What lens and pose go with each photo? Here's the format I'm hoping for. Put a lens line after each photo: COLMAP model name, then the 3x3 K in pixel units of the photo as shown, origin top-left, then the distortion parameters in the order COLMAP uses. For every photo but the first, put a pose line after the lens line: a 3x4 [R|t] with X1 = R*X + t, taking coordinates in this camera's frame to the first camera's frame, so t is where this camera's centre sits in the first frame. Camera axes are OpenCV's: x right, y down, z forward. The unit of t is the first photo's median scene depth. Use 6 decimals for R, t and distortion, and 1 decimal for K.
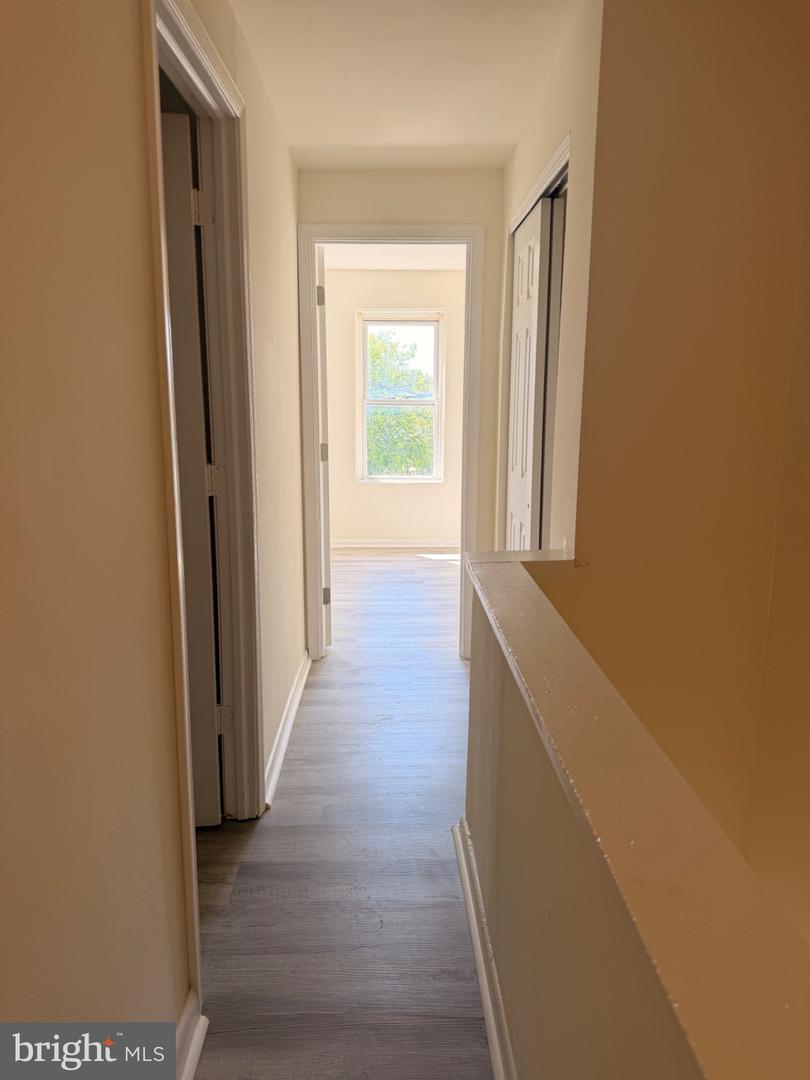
lens RADIAL K [[781.6, 0, 404.0], [0, 781.6, 542.9], [0, 0, 1]] dist [0.033442, -0.043059]
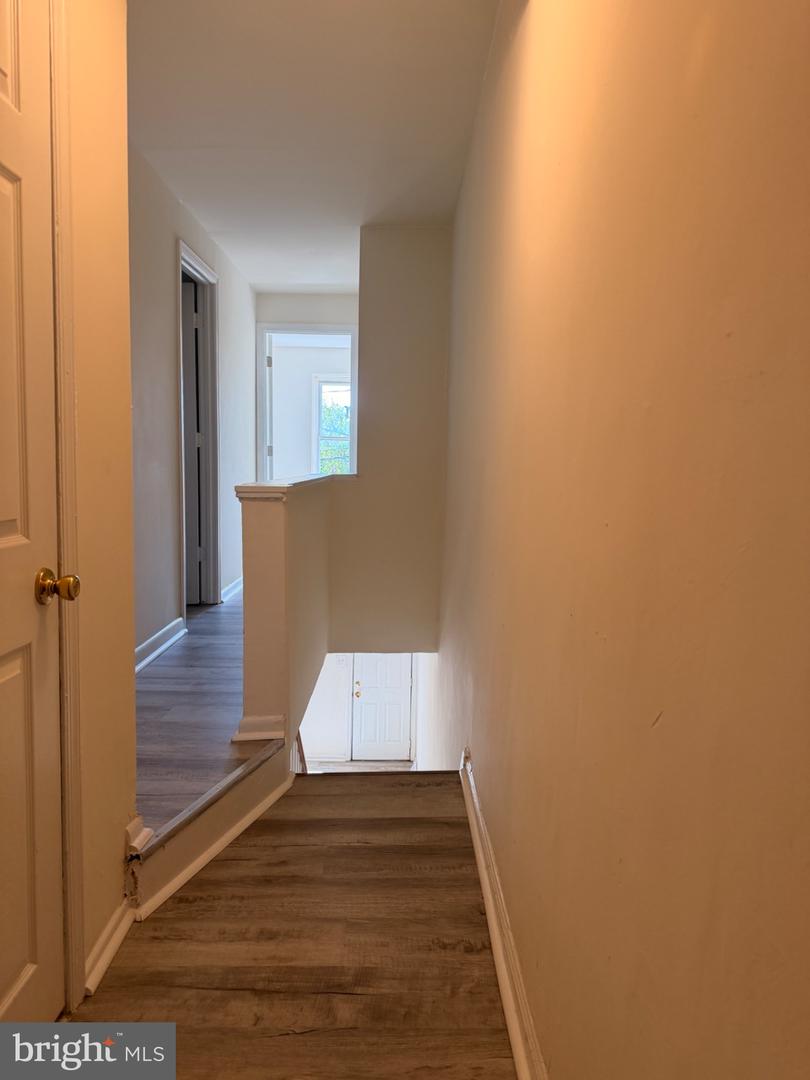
lens RADIAL K [[781.6, 0, 405.3], [0, 781.6, 536.3], [0, 0, 1]] dist [0.033442, -0.043059]
pose [[0.999965, 0.006587, -0.005099, 0.216697], [-0.007055, 0.995170, -0.097917, 0.250633], [0.004429, 0.097950, 0.995181, -0.724991]]
